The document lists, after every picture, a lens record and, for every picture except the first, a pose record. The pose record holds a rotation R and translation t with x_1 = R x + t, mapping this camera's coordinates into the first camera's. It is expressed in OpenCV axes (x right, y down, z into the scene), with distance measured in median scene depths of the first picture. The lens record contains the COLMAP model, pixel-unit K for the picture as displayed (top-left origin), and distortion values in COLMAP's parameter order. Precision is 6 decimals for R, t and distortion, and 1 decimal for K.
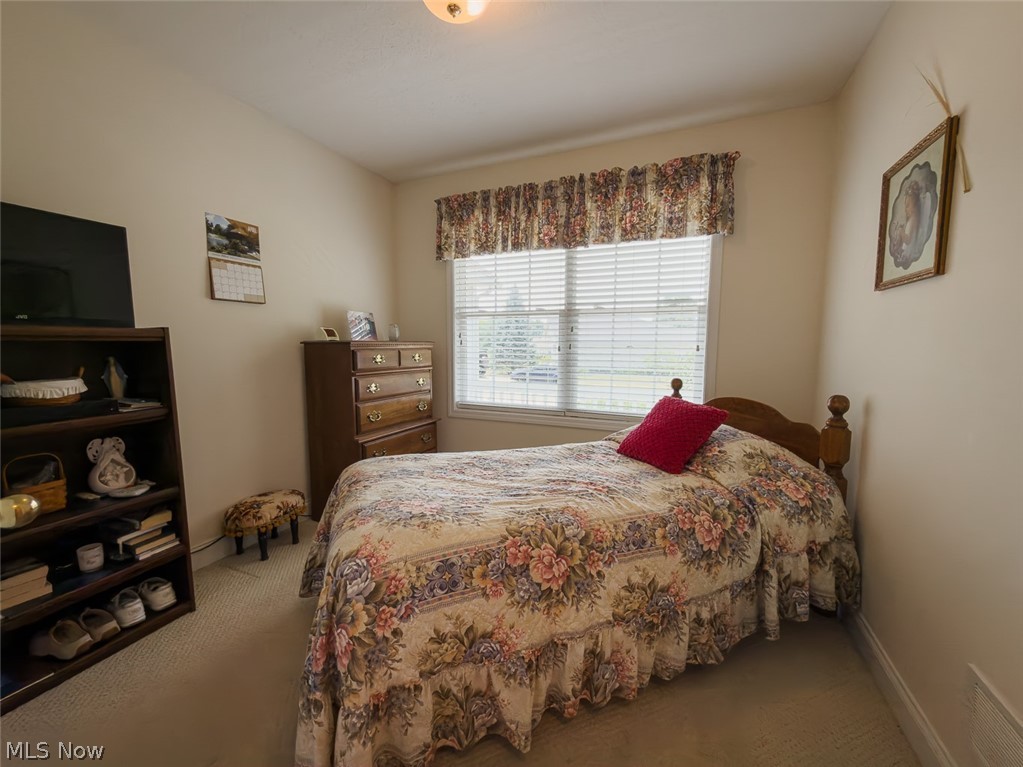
lens RADIAL K [[408.9, 0, 511.5], [0, 408.9, 383.5], [0, 0, 1]] dist [0.000358, 0.000075]
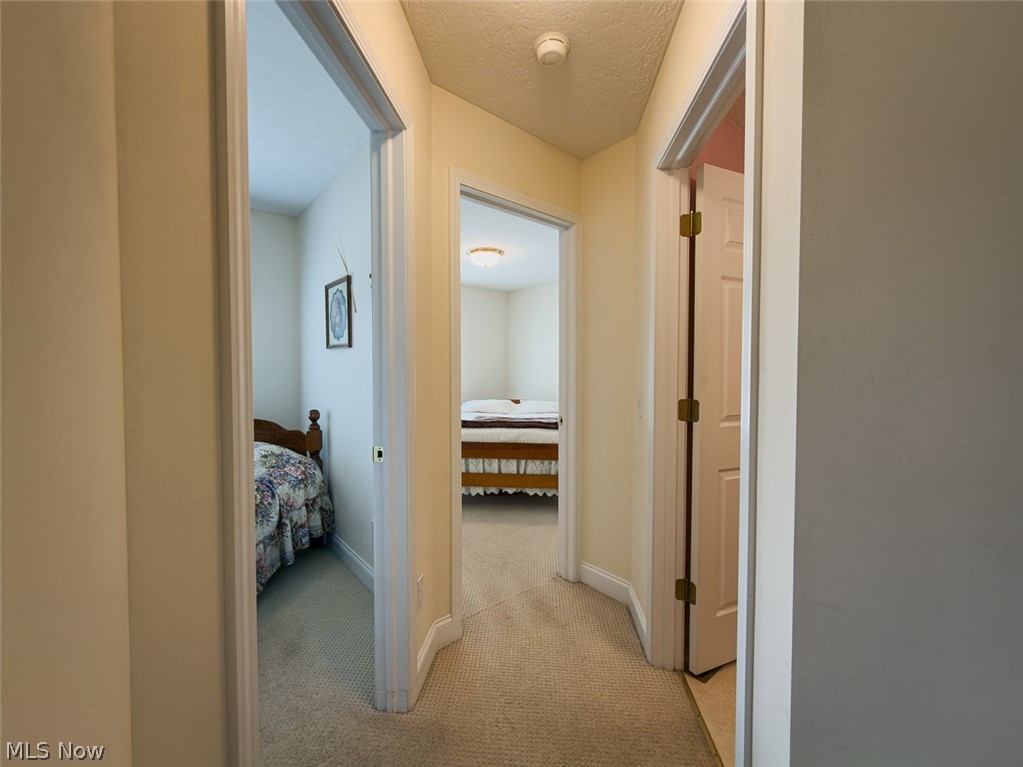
lens RADIAL K [[408.9, 0, 511.5], [0, 408.9, 383.5], [0, 0, 1]] dist [0.000358, 0.000075]
pose [[0.427867, -0.031179, 0.903304, -0.392660], [0.087061, 0.996179, -0.006853, 0.003911], [-0.899639, 0.081575, 0.428947, -0.493469]]
